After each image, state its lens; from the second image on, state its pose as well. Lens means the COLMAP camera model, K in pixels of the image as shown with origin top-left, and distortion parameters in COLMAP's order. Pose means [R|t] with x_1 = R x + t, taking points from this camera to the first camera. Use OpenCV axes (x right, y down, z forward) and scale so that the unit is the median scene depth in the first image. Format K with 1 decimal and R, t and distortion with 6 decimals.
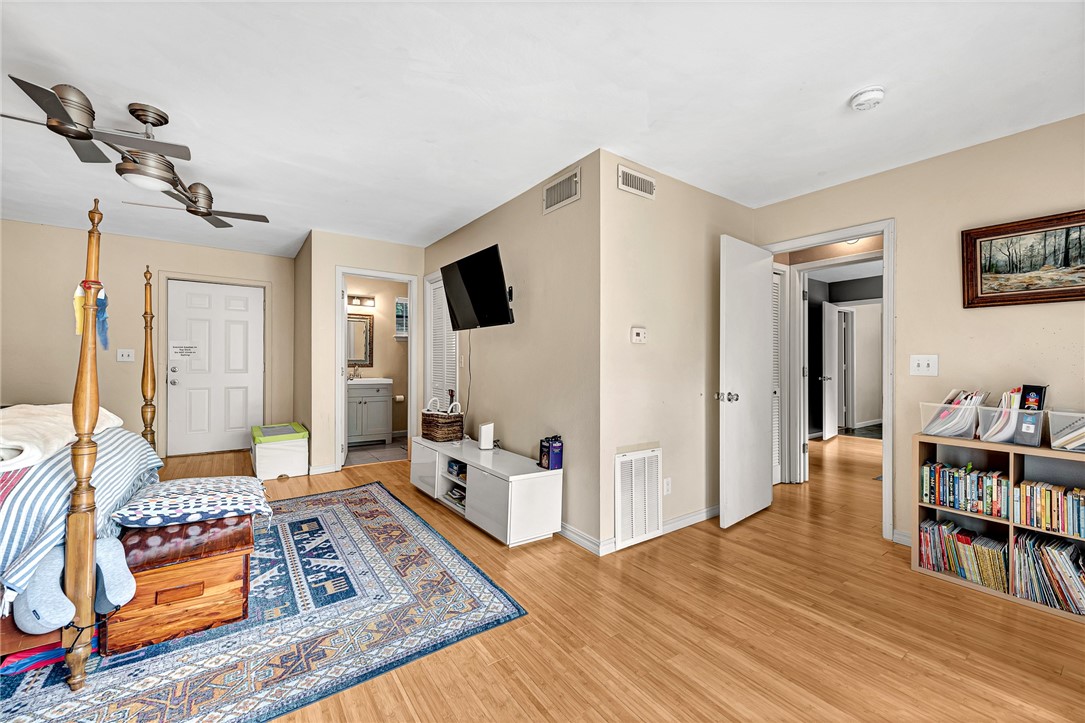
lens RADIAL K [[427.6, 0, 541.2], [0, 427.6, 358.8], [0, 0, 1]] dist [0.006148, -0.002589]
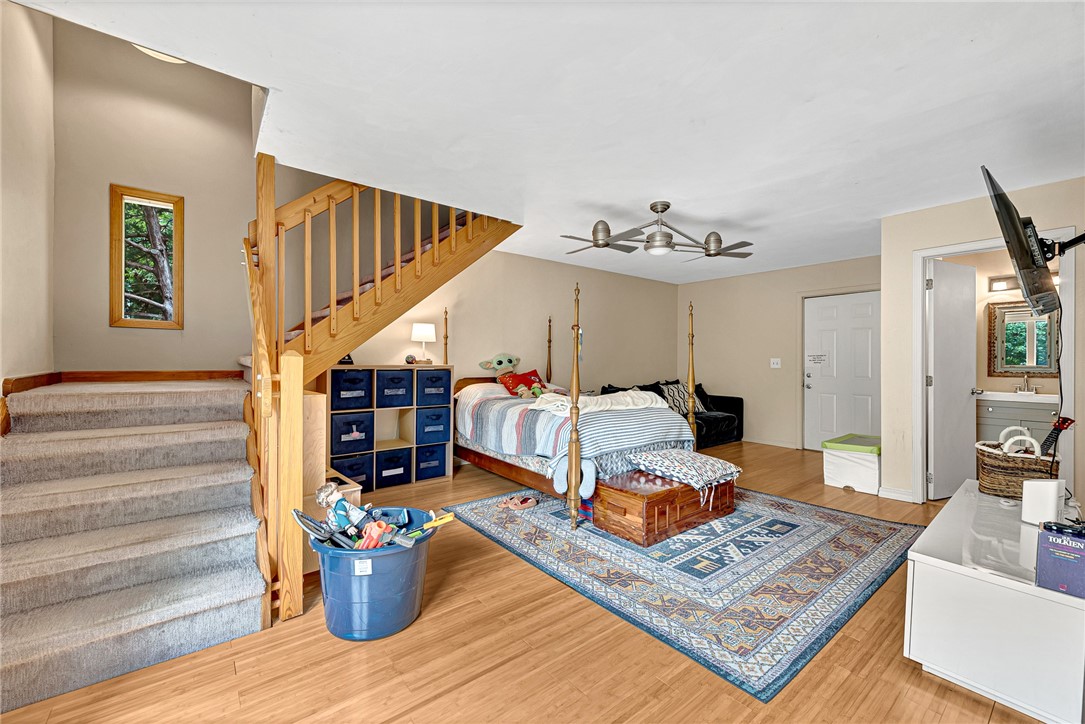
lens RADIAL K [[427.6, 0, 542.5], [0, 427.6, 364.6], [0, 0, 1]] dist [0.006148, -0.002589]
pose [[0.059313, -0.006052, -0.998221, 0.576566], [0.000351, 0.999982, -0.006042, 0.007304], [0.998239, 0.000008, 0.059314, 0.470834]]
